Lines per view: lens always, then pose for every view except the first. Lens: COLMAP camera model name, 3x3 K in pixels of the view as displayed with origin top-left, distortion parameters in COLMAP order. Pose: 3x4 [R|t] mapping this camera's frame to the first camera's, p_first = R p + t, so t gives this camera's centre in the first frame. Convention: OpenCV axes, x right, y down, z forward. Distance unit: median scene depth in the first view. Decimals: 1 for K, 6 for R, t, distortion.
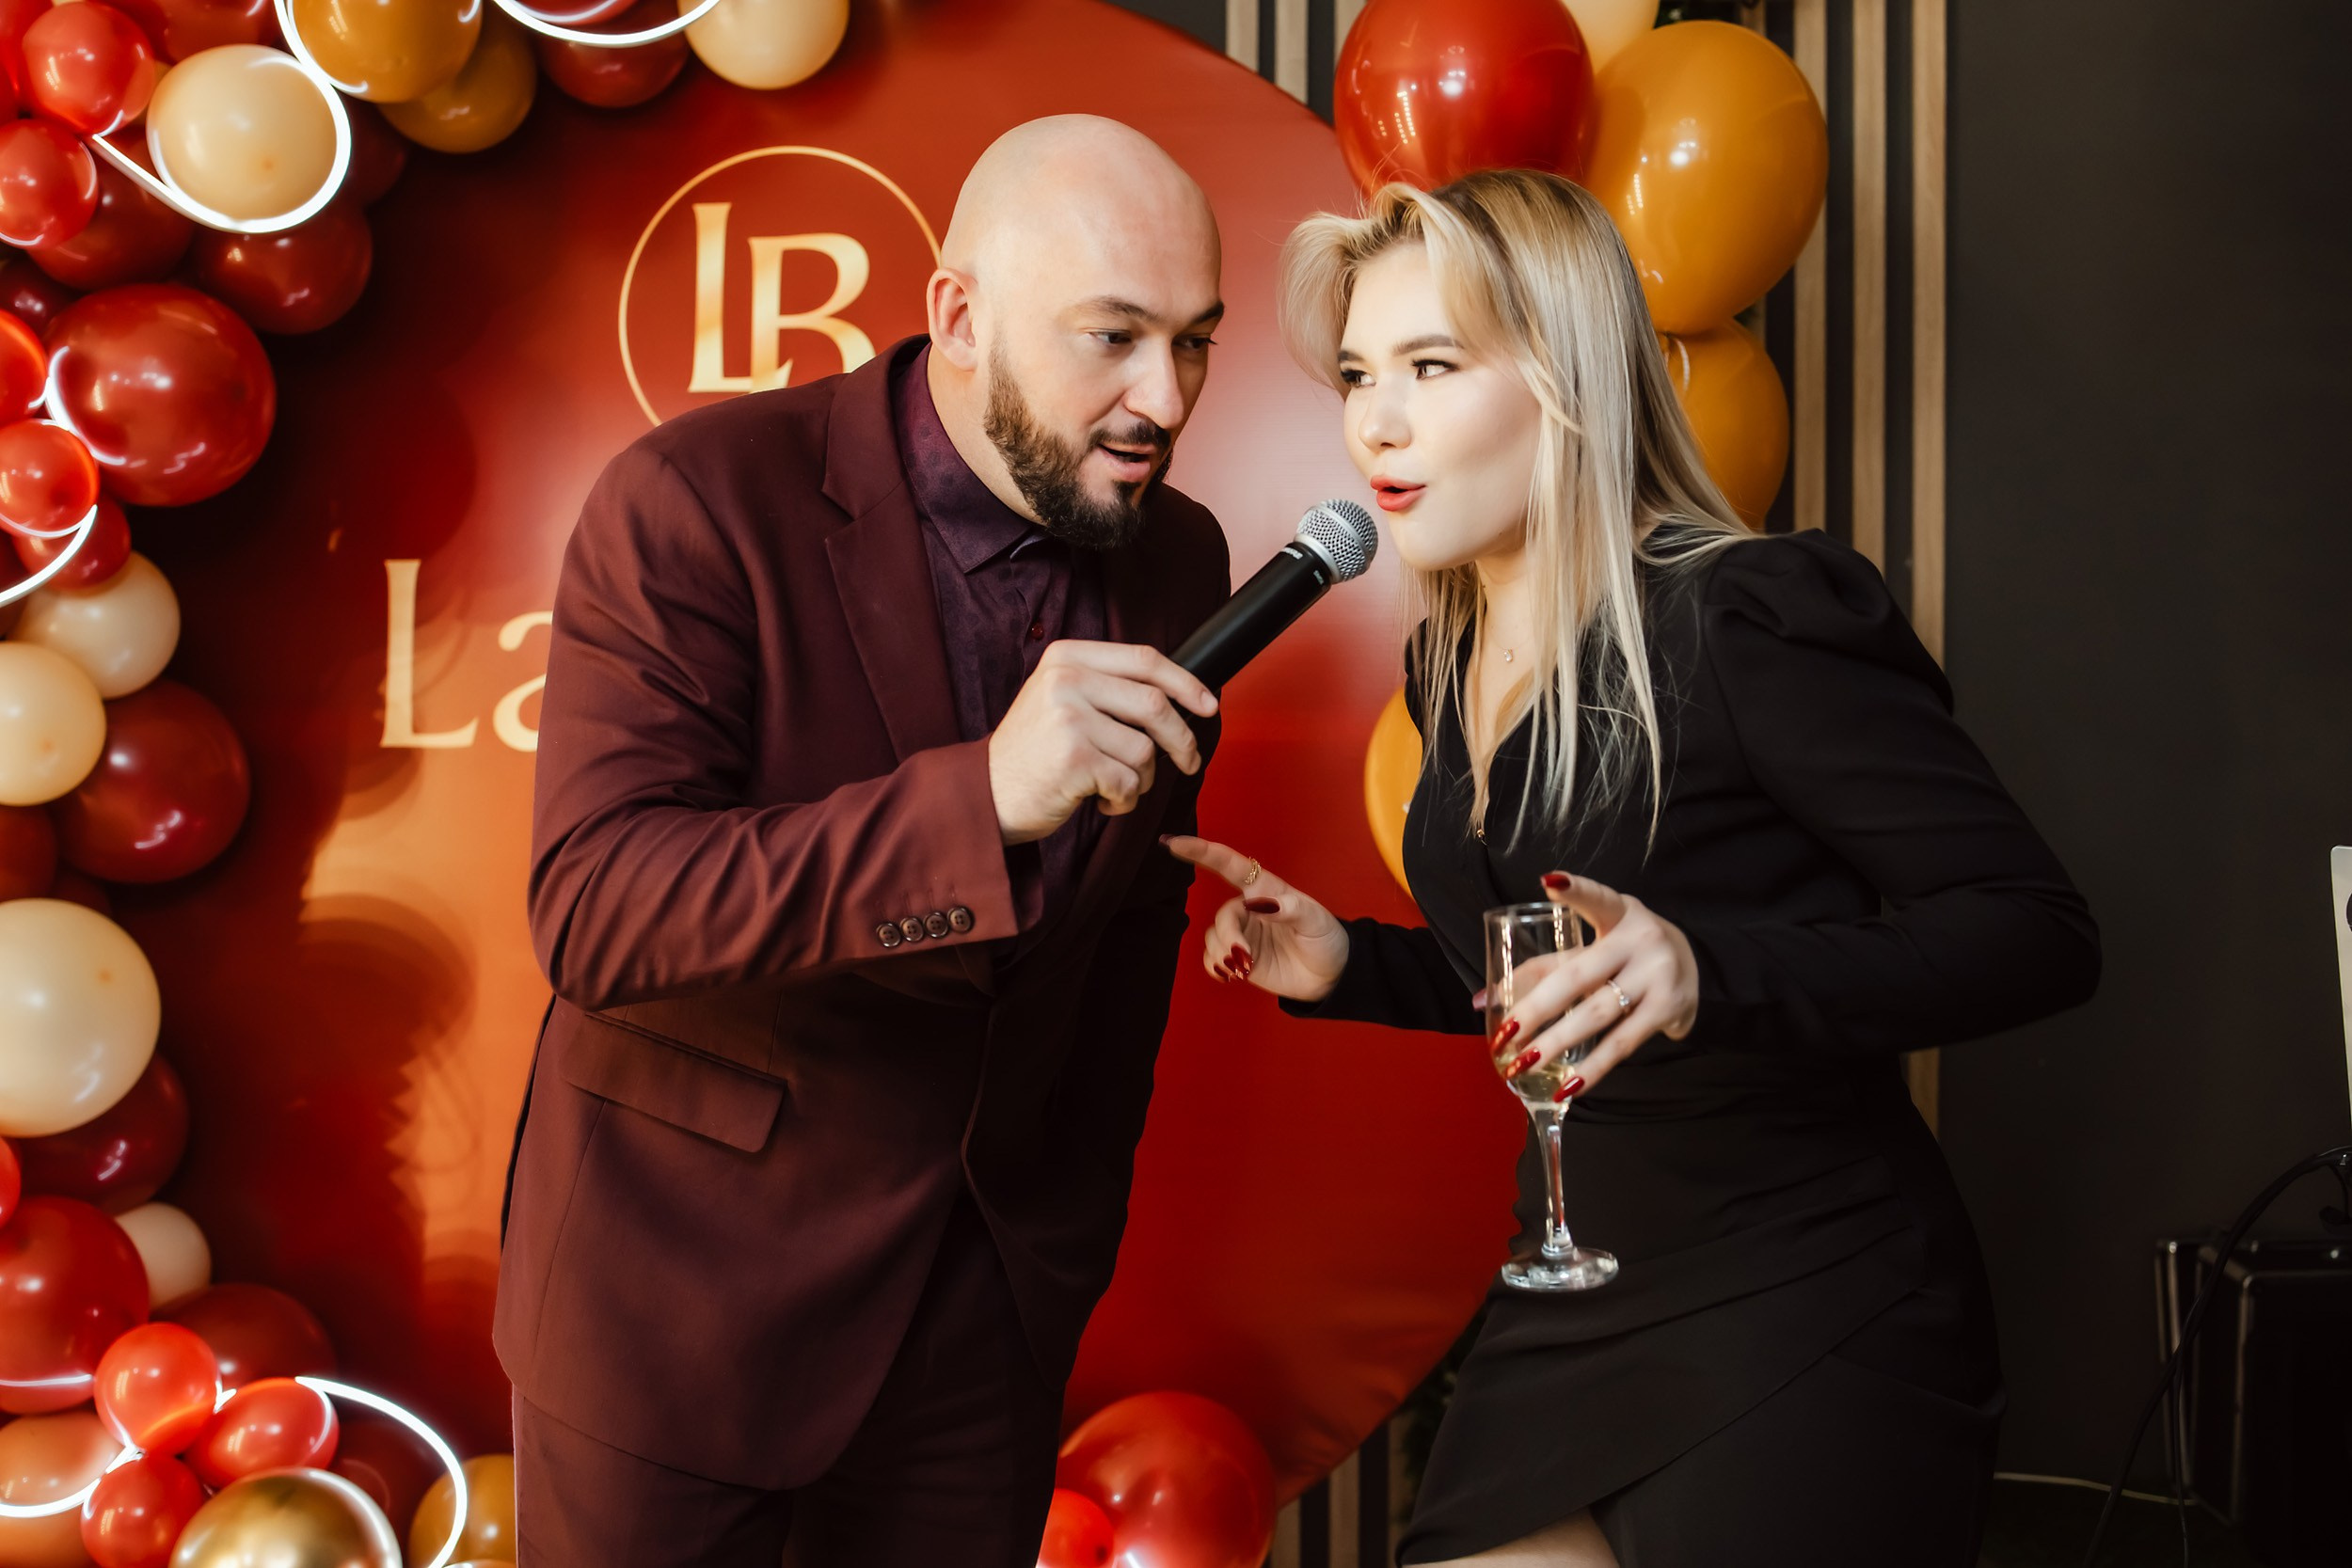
lens RADIAL K [[2359.3, 0, 1133.6], [0, 2359.3, 796.9], [0, 0, 1]] dist [-0.059293, 0.000000]
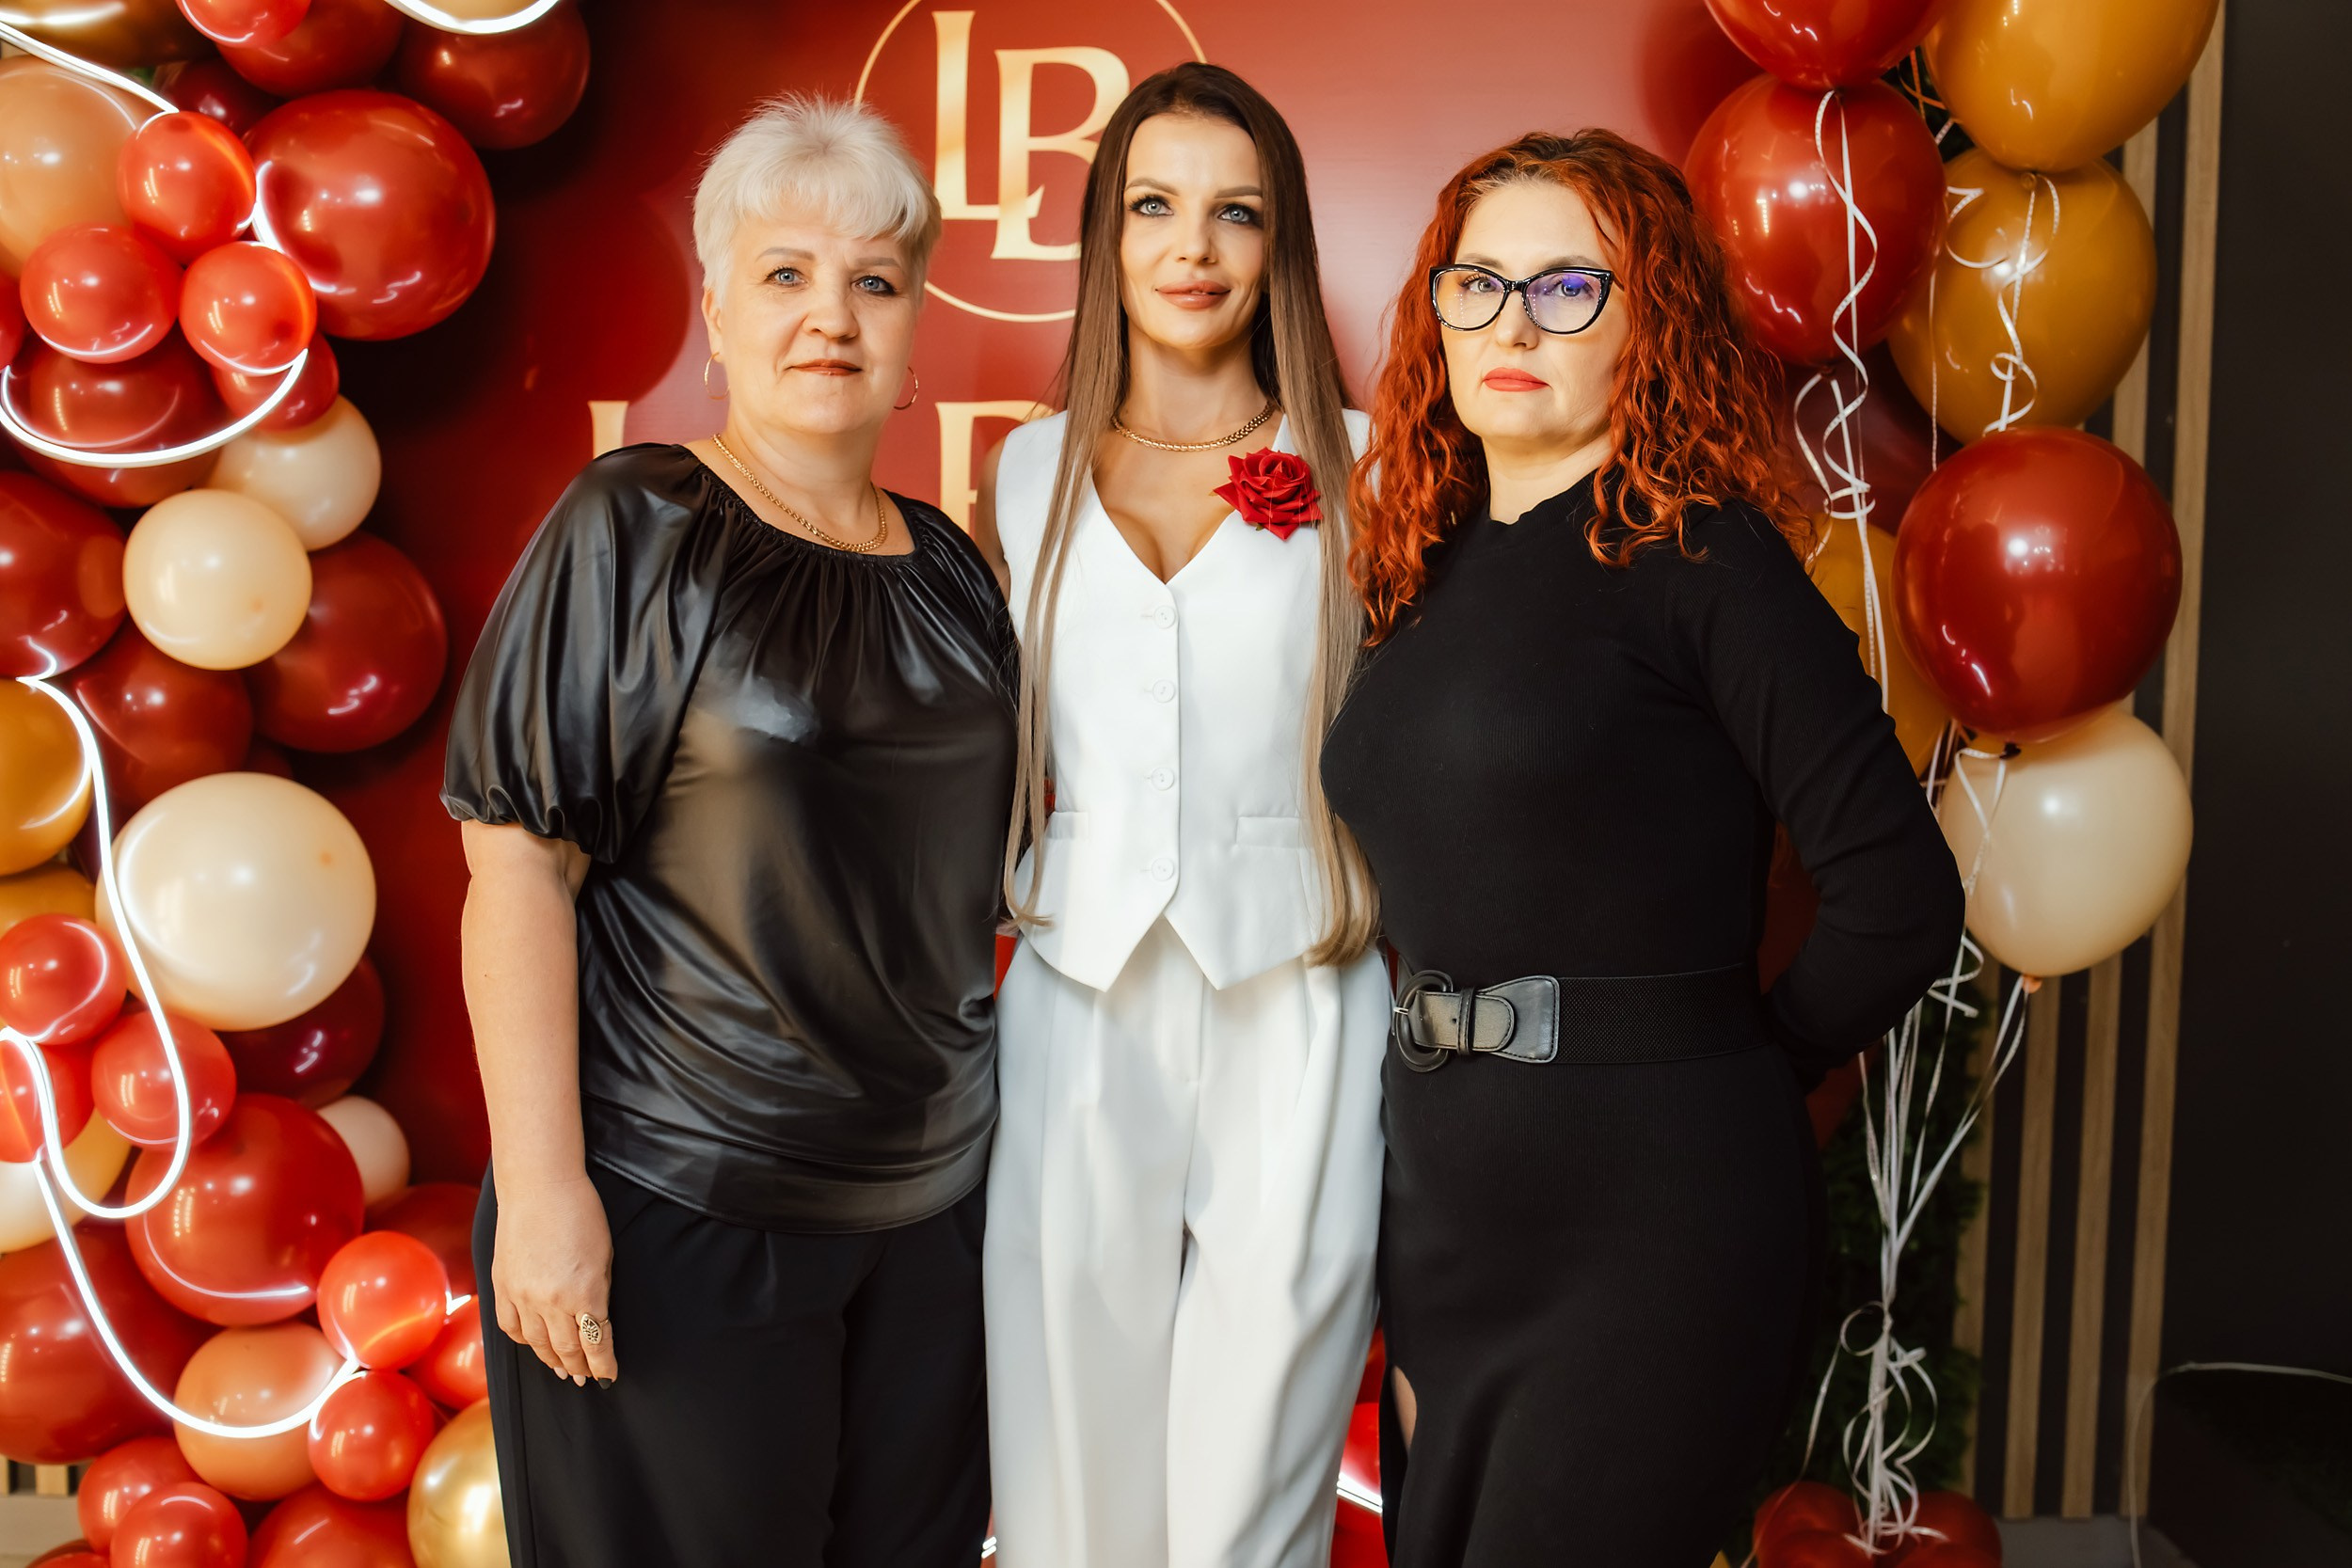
lens RADIAL K [[2359.3, 0, 1147.9], [0, 2359.3, 813.9], [0, 0, 1]] dist [-0.059293, 0.000000]
pose [[0.999719, 0.005560, 0.023032, -0.135604], [-0.007245, 0.997250, 0.073761, -0.010473], [-0.022559, -0.073908, 0.997010, 0.074962]]
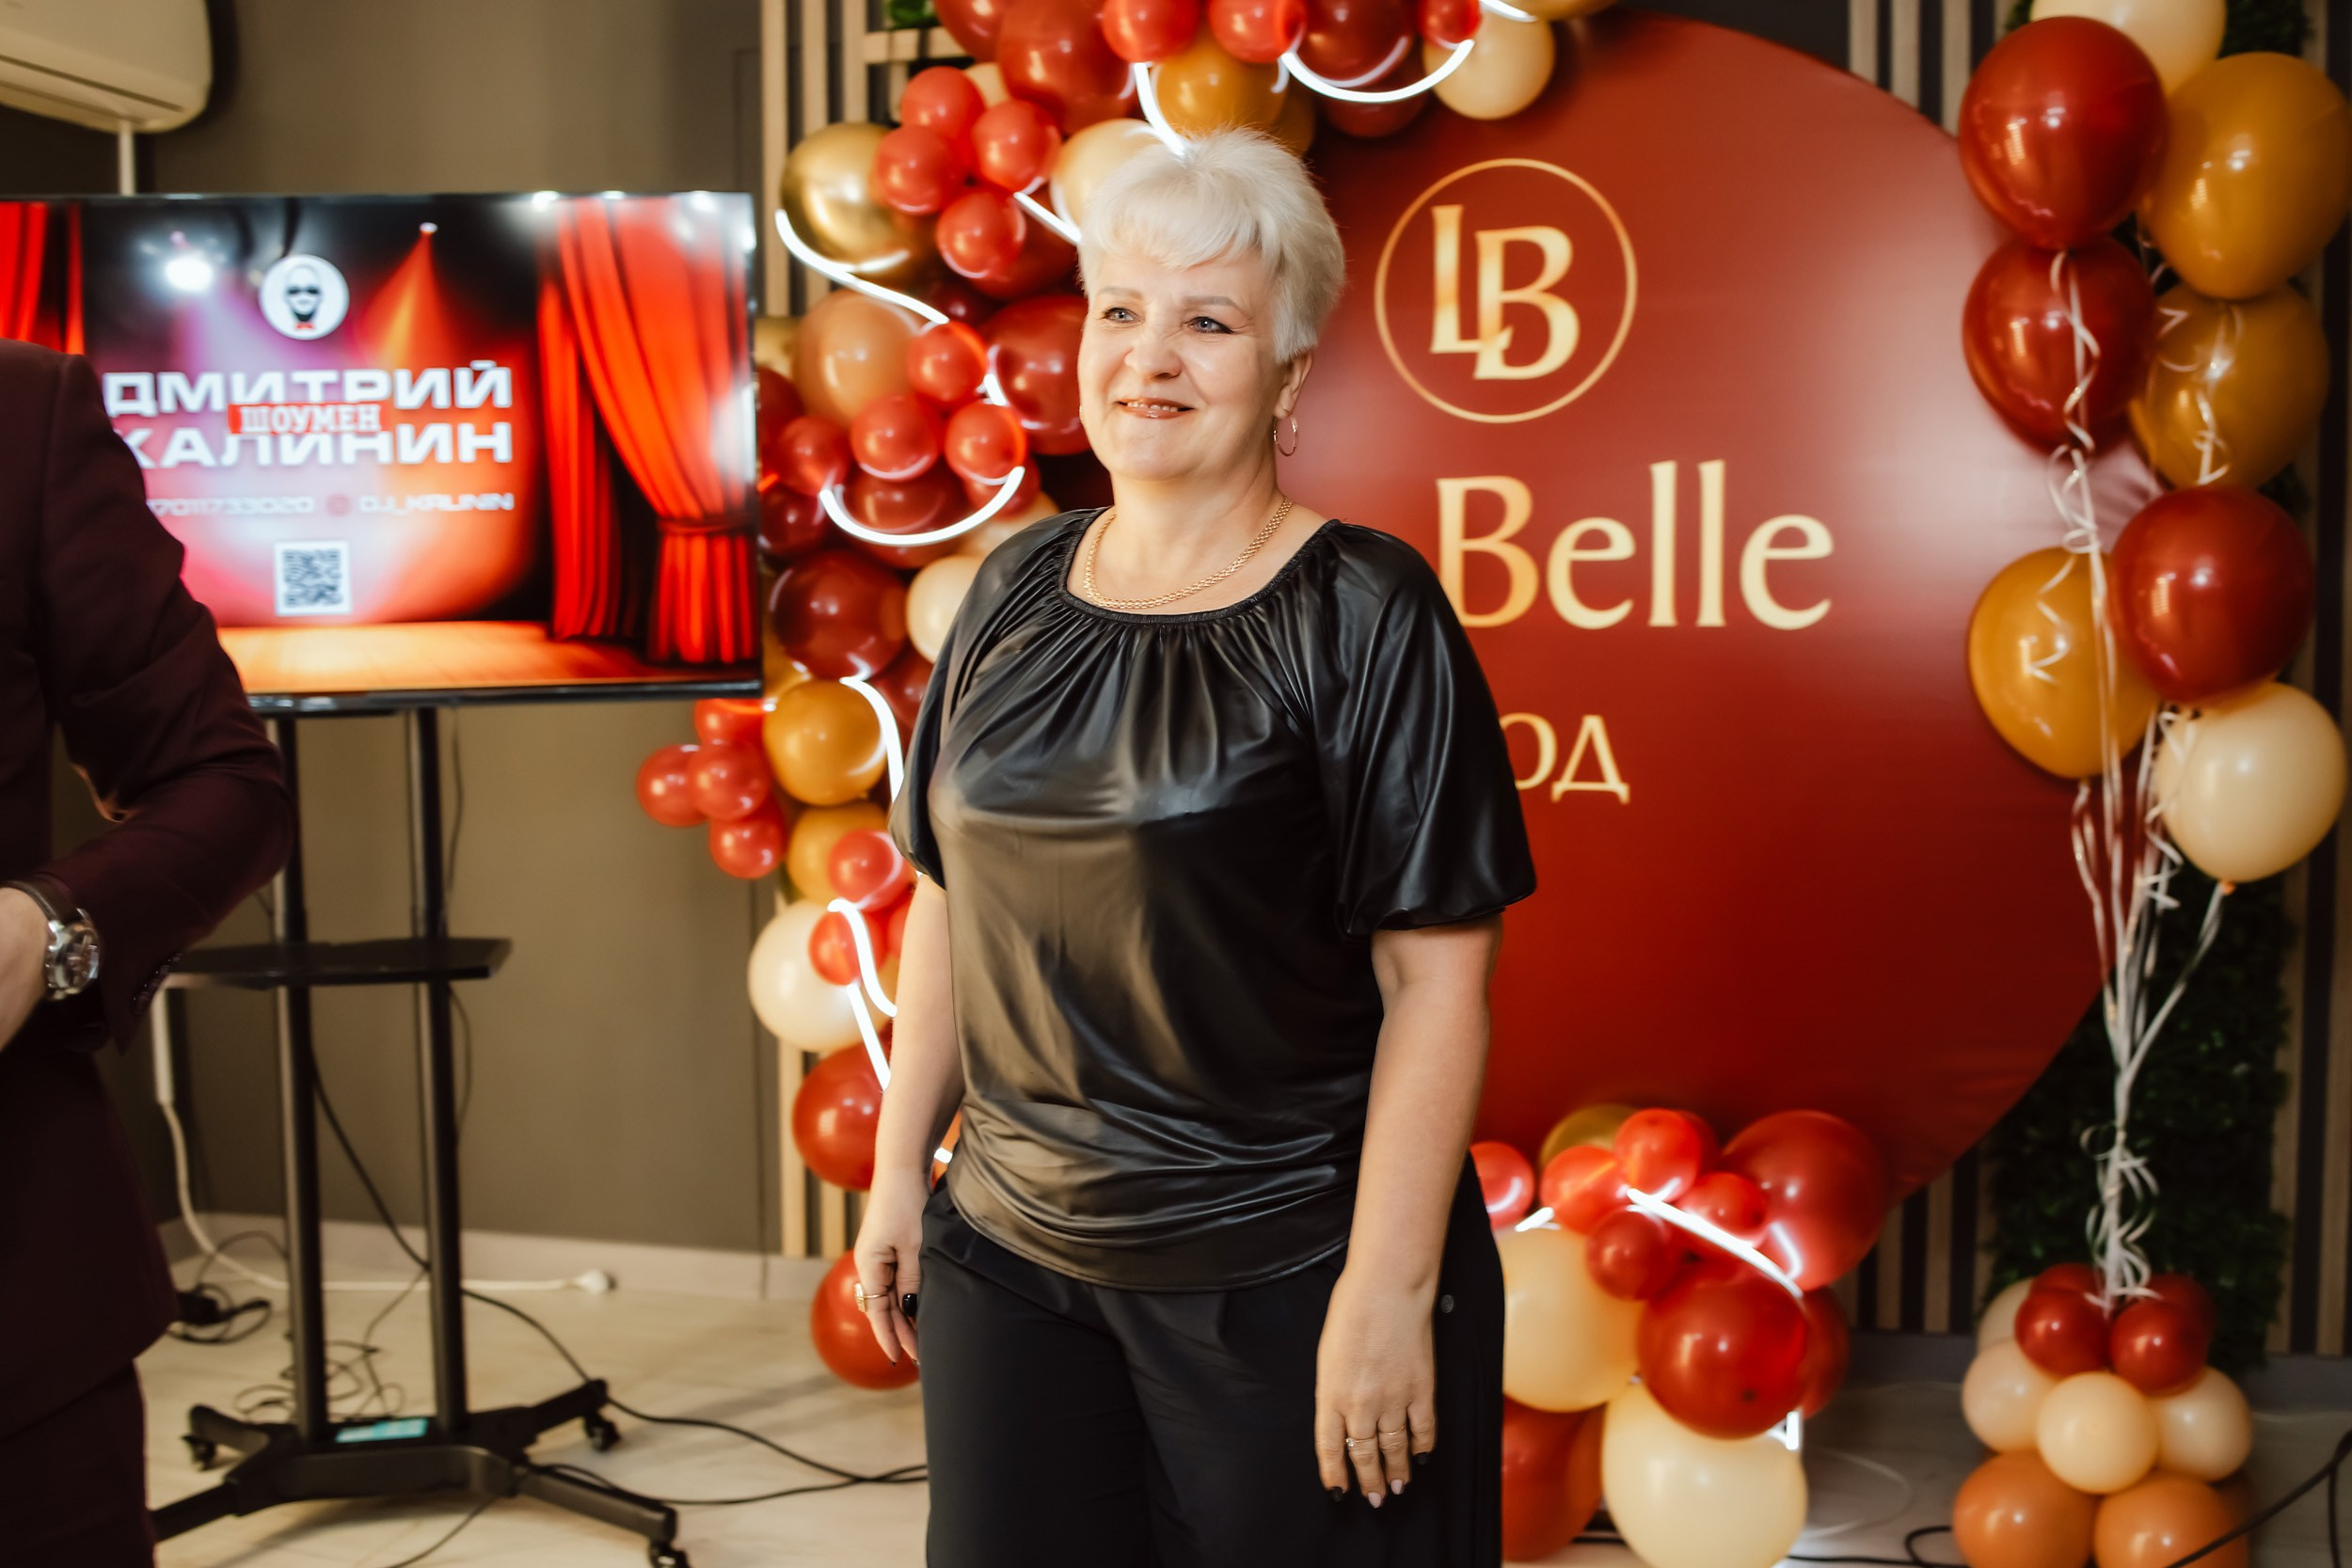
lens RADIAL K [[2257.7, 0, 1085.5], [0, 2257.7, 815.3], [0, 0, 1]] dist [-0.085952, 0.000000]
pose [[0.967532, 0.009350, -0.252577, -0.062591], [0.010909, 0.996839, 0.078692, -0.017443], [0.252514, -0.078893, 0.964371, -0.302575]]
